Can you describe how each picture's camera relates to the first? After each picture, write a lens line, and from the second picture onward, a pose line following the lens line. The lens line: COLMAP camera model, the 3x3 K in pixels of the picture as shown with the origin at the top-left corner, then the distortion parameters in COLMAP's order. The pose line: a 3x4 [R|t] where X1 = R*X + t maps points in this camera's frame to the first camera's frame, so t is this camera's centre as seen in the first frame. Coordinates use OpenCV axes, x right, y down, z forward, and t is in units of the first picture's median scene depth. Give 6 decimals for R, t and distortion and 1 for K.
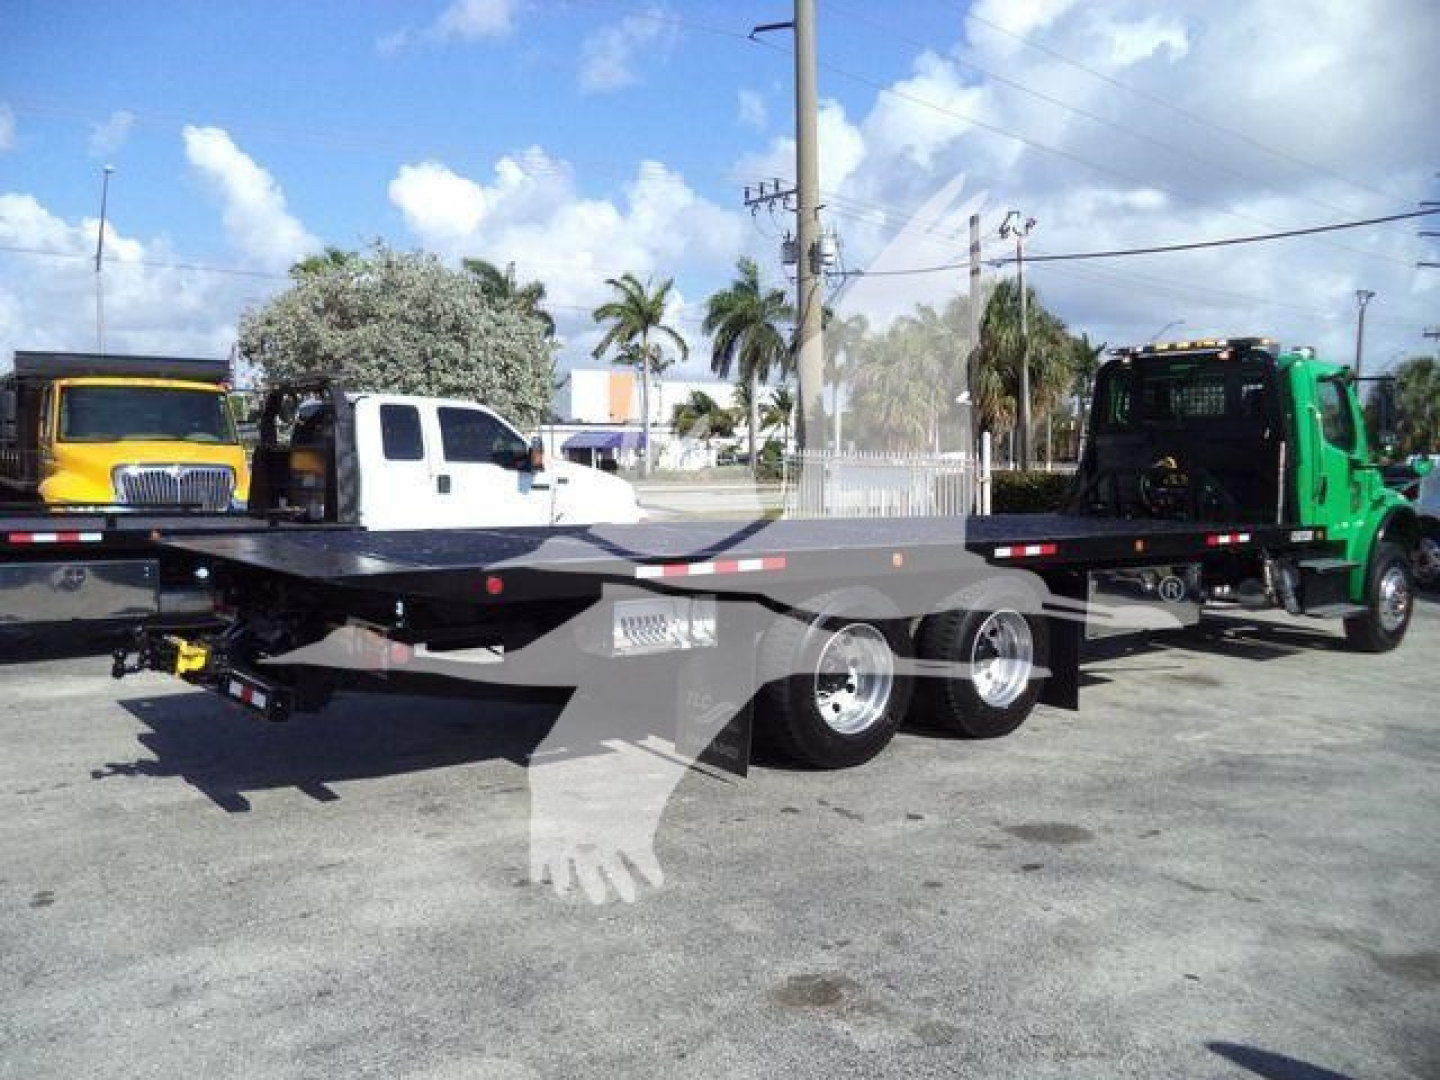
lens RADIAL K [[1189.2, 0, 720.0], [0, 1189.2, 540.0], [0, 0, 1]] dist [-0.033573, -0.001202]
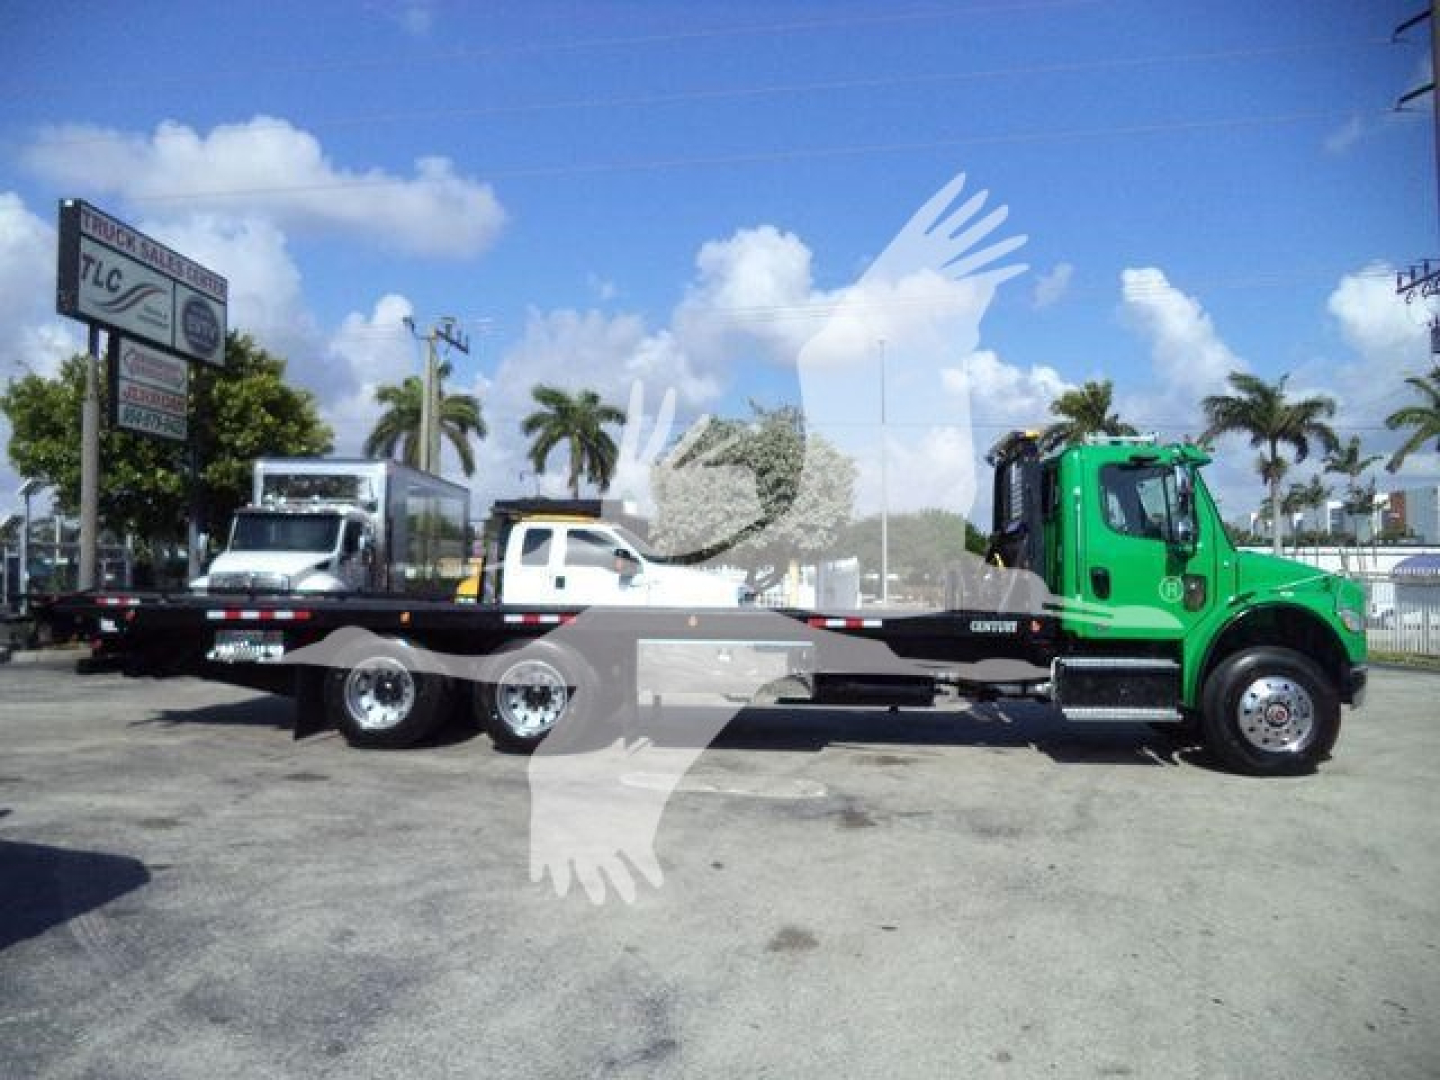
lens RADIAL K [[1218.5, 0, 720.0], [0, 1218.5, 540.0], [0, 0, 1]] dist [-0.019646, -0.004368]
pose [[0.738756, -0.022529, -0.673597, 0.778825], [-0.050475, 0.994785, -0.088629, 0.019767], [0.672081, 0.099474, 0.733766, 0.050138]]
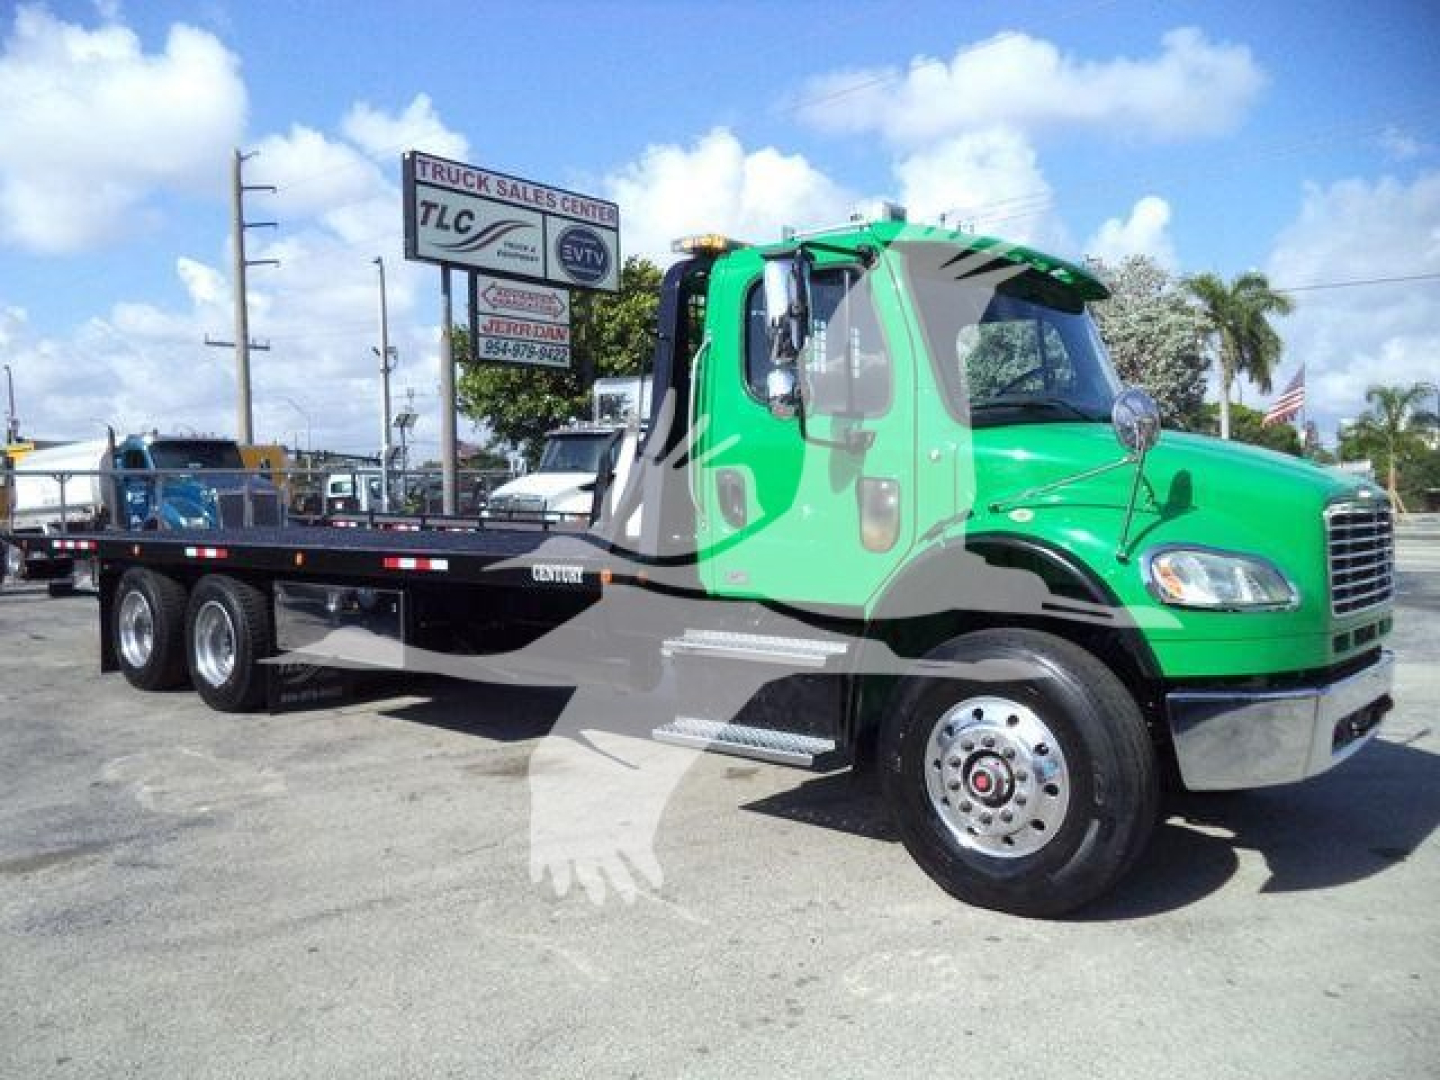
lens RADIAL K [[1204.7, 0, 705.5], [0, 1204.7, 535.1], [0, 0, 1]] dist [0.014183, 0.000774]
pose [[0.168307, 0.025207, -0.985412, 0.858143], [-0.056461, 0.998278, 0.015893, -0.029925], [0.984116, 0.052963, 0.169441, 0.730838]]
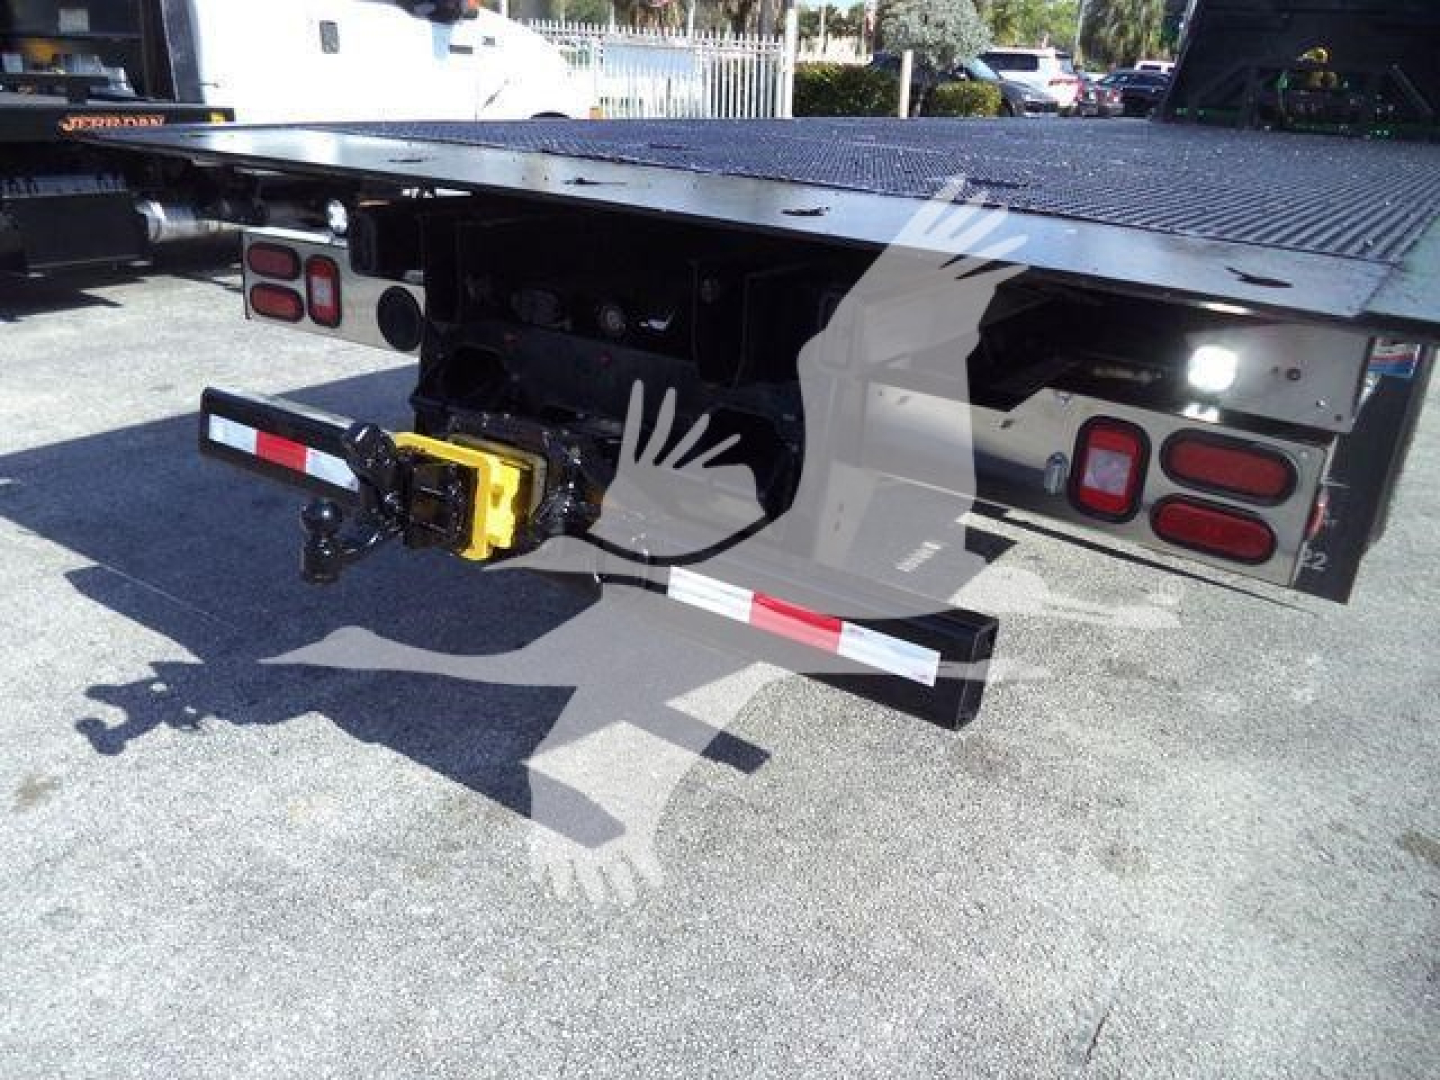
lens RADIAL K [[1189.2, 0, 720.0], [0, 1189.2, 540.0], [0, 0, 1]] dist [-0.033573, -0.001202]
pose [[0.954160, -0.073215, 0.290204, -0.205049], [-0.025115, 0.946613, 0.321393, -0.001443], [-0.298242, -0.313948, 0.901381, 0.275067]]
